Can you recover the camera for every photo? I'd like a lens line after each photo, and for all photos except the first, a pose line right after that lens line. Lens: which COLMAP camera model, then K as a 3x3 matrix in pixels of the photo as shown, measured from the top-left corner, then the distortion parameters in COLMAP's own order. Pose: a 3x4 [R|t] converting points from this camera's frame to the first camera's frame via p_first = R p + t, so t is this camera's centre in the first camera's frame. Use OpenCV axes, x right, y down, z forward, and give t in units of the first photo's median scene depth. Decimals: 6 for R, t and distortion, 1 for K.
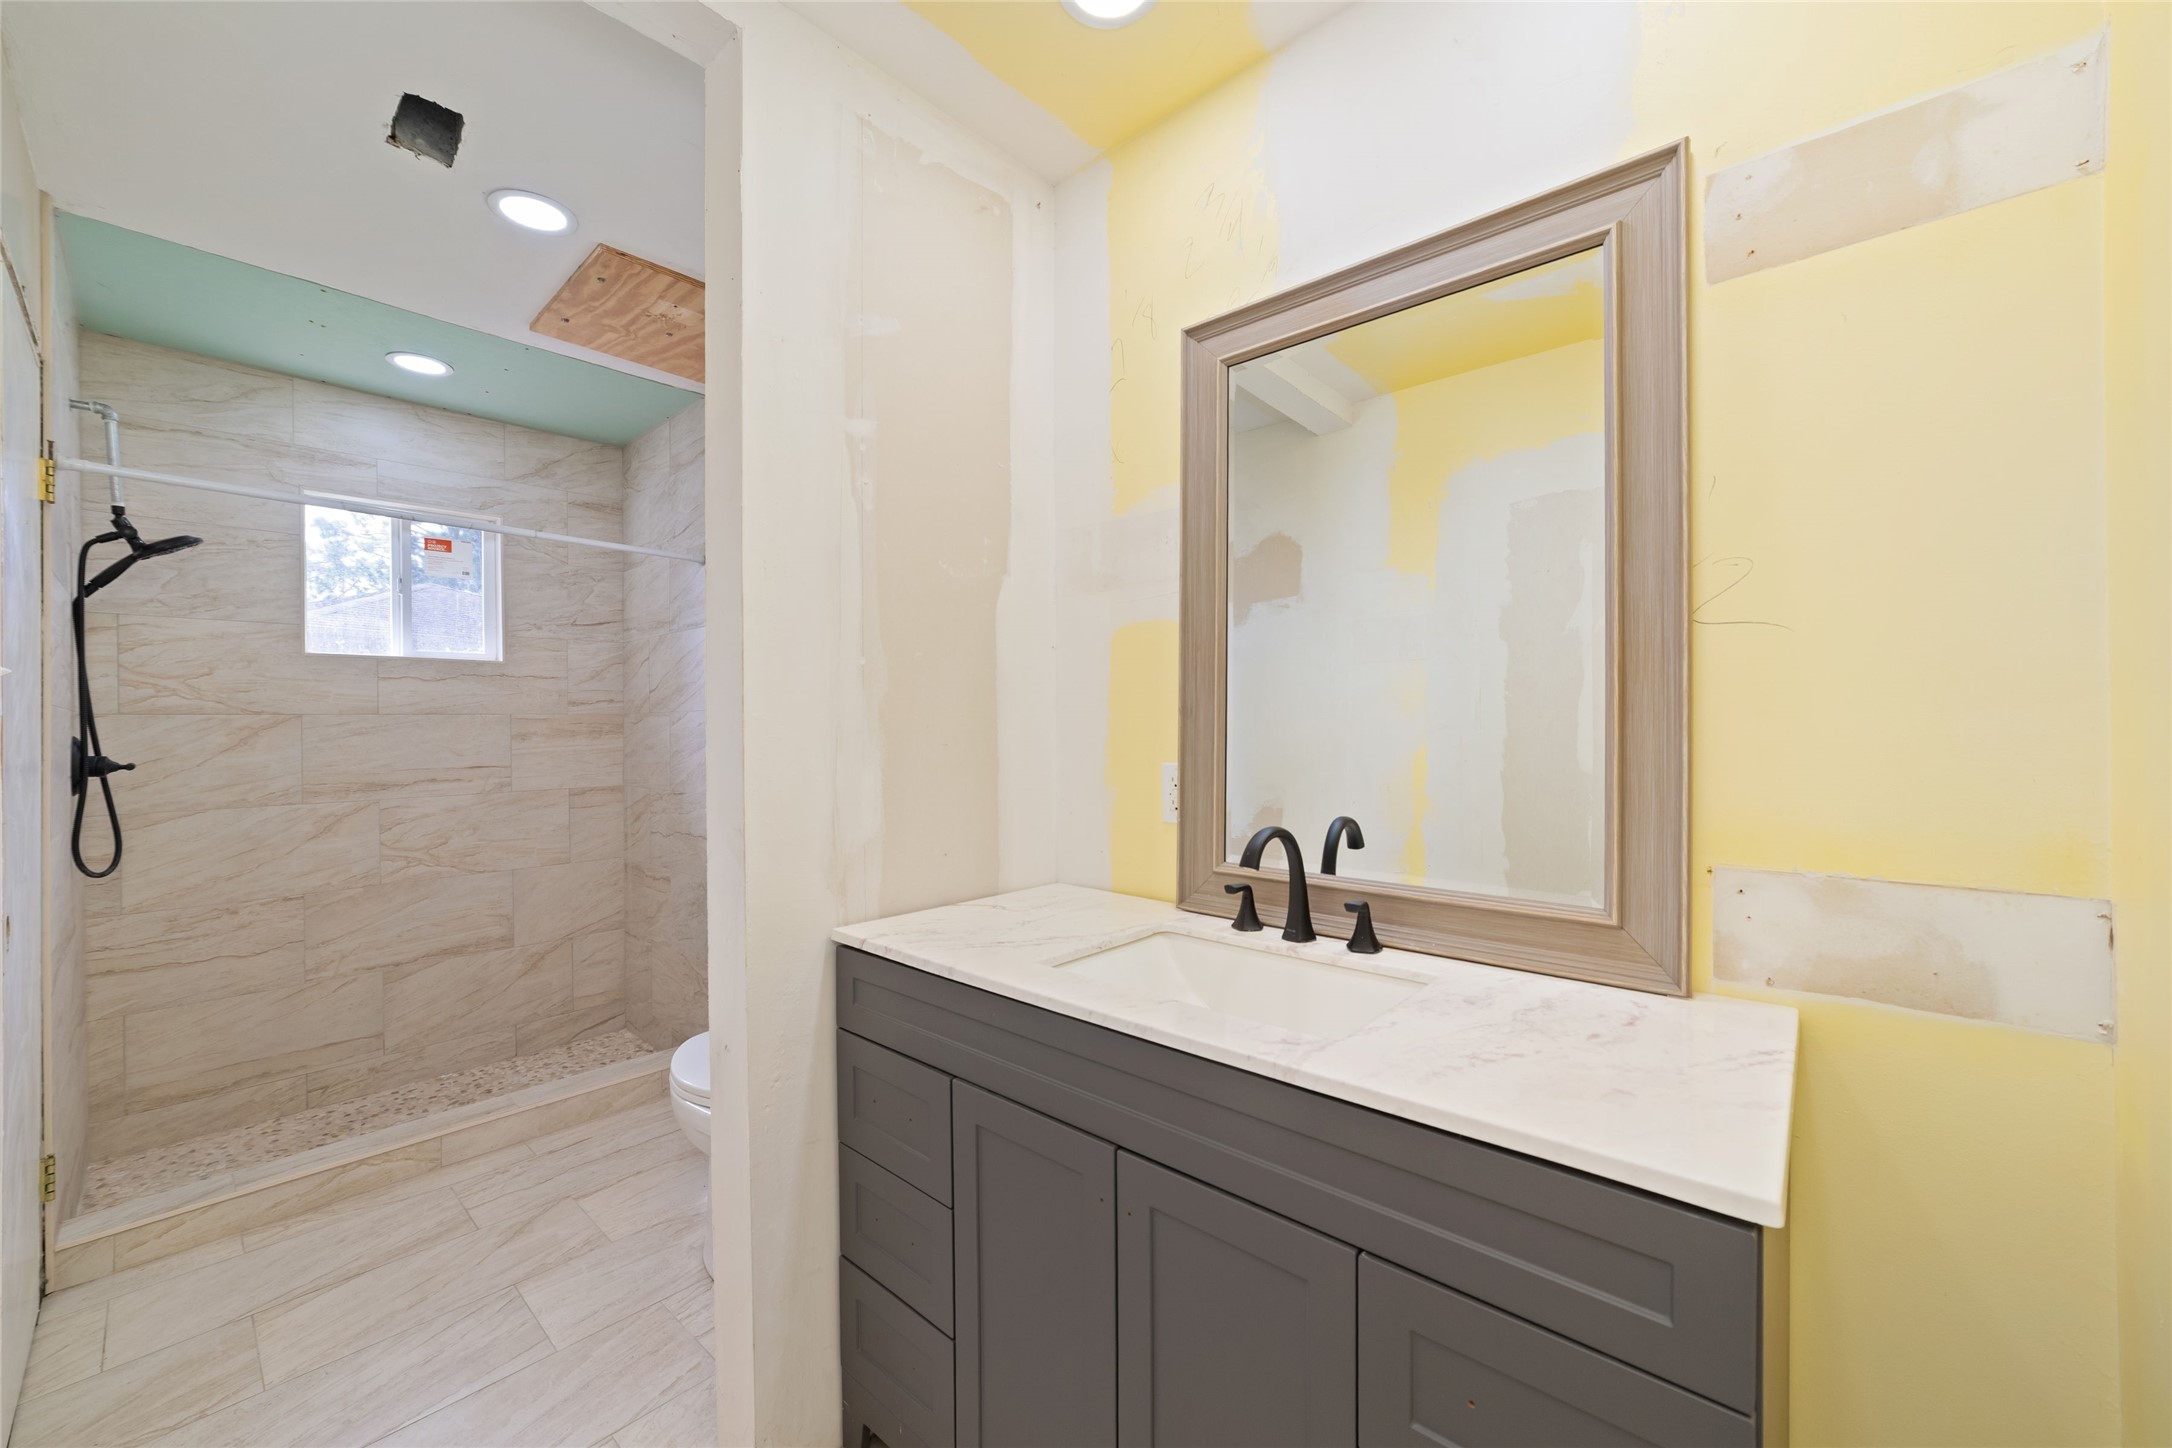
lens RADIAL K [[830.5, 0, 1094.2], [0, 830.5, 726.8], [0, 0, 1]] dist [-0.019361, 0.004880]
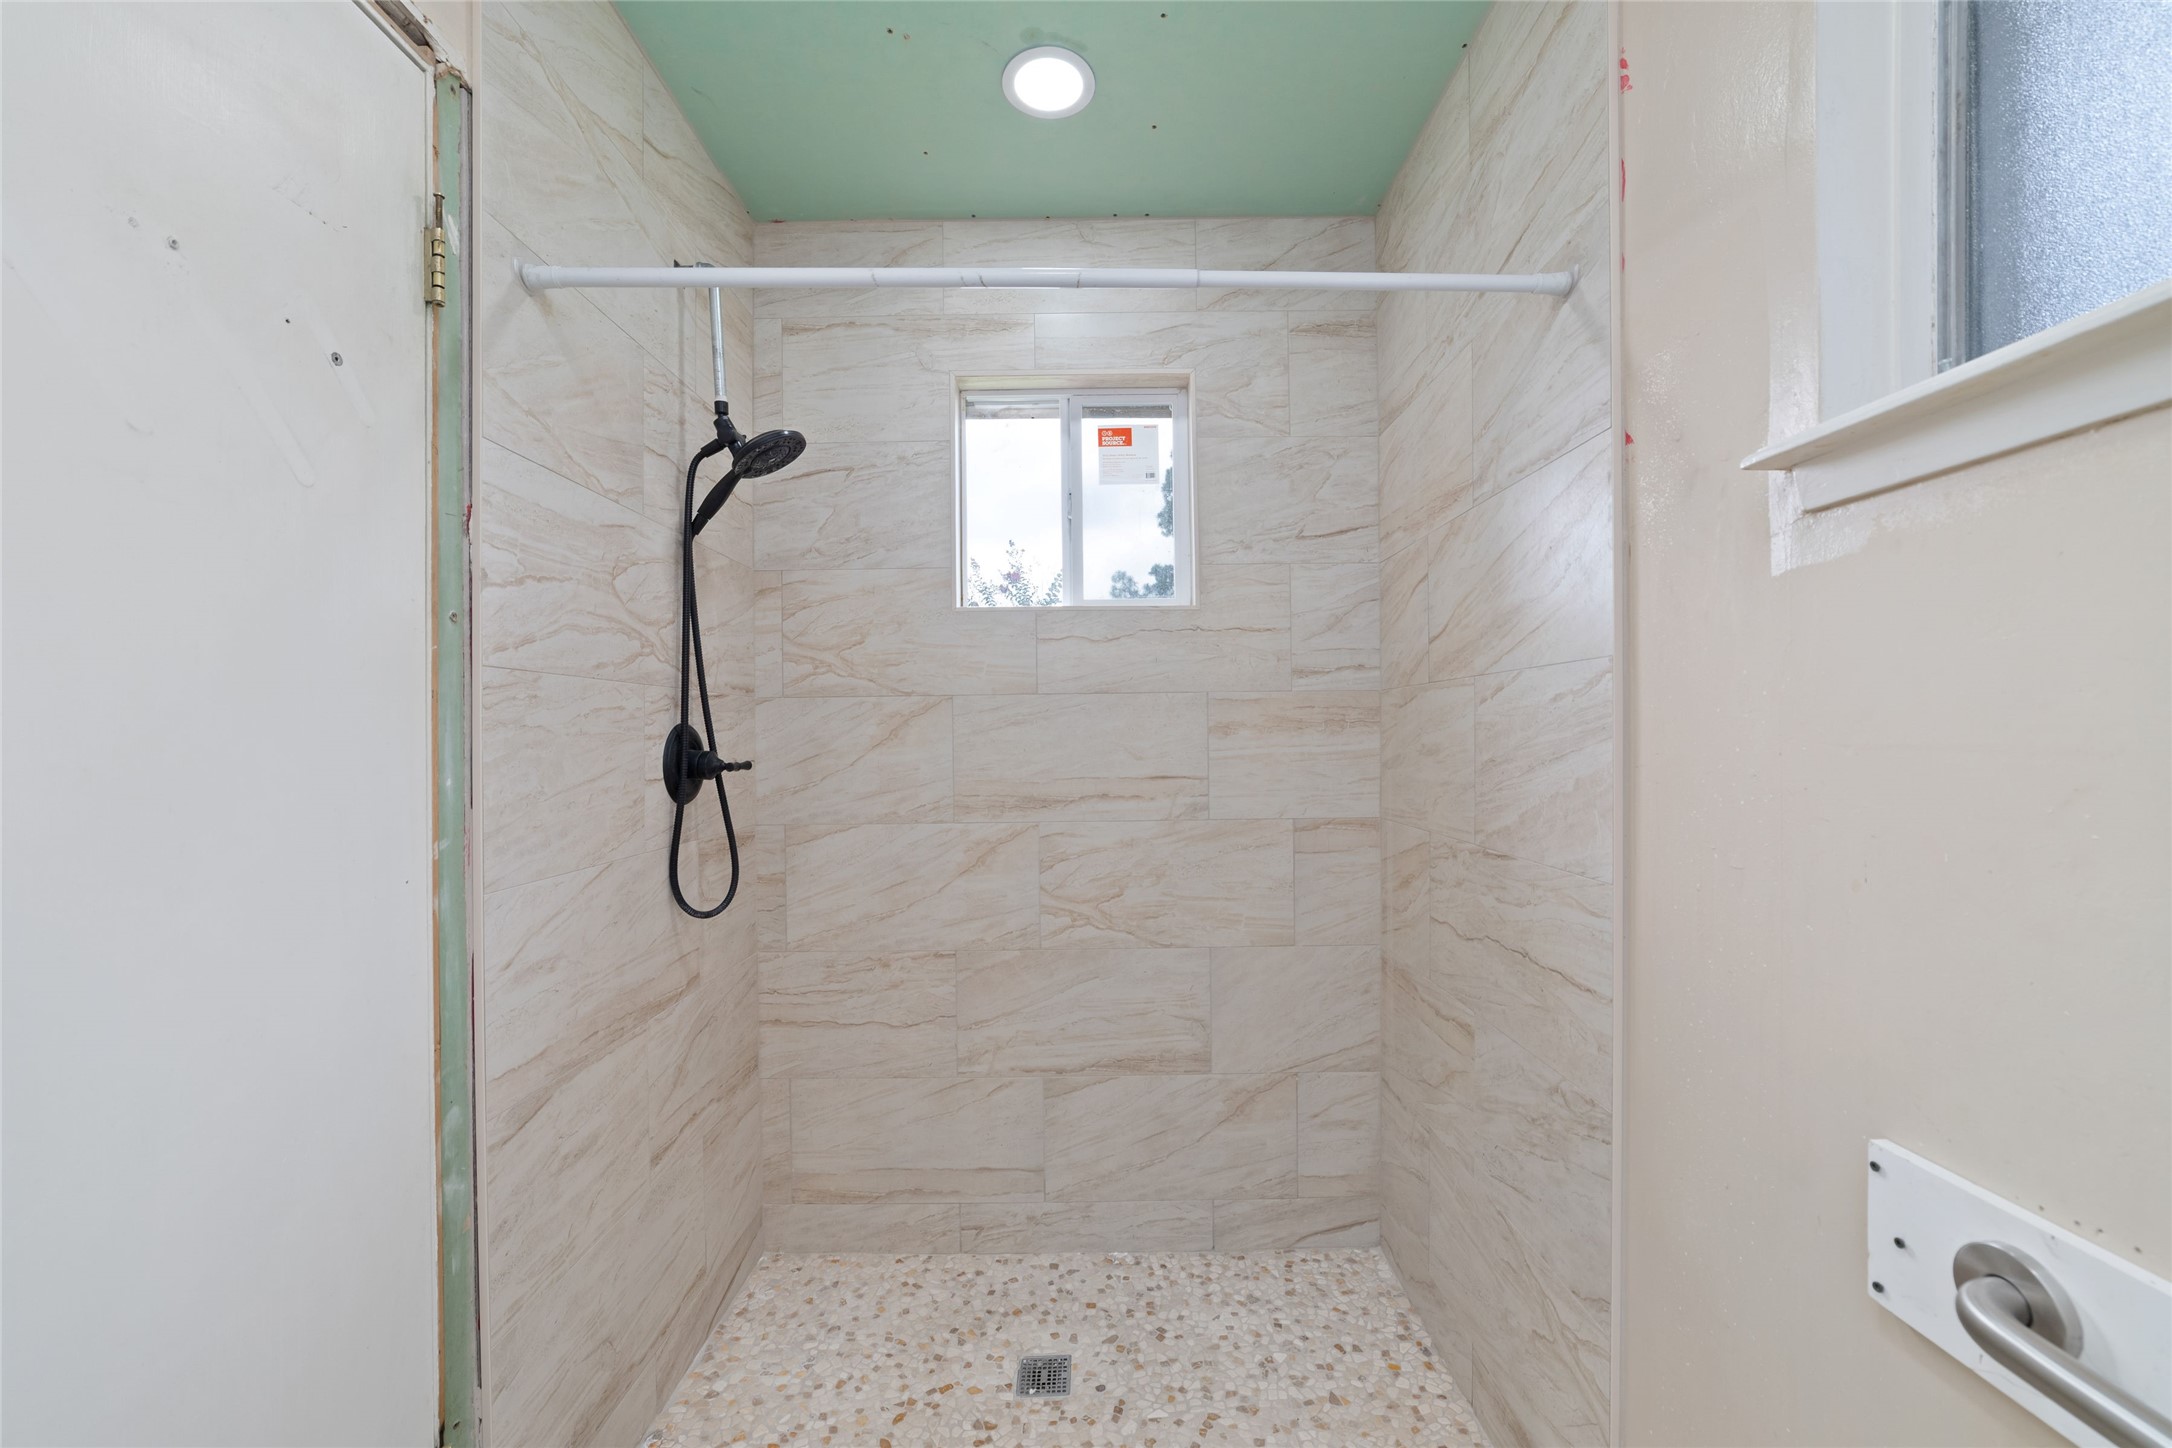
lens RADIAL K [[830.5, 0, 1071.0], [0, 830.5, 733.5], [0, 0, 1]] dist [-0.019361, 0.004880]
pose [[0.646590, 0.002489, -0.762834, -0.335570], [0.002214, 0.999984, 0.005139, 0.013270], [0.762835, -0.005012, 0.646574, 0.577213]]
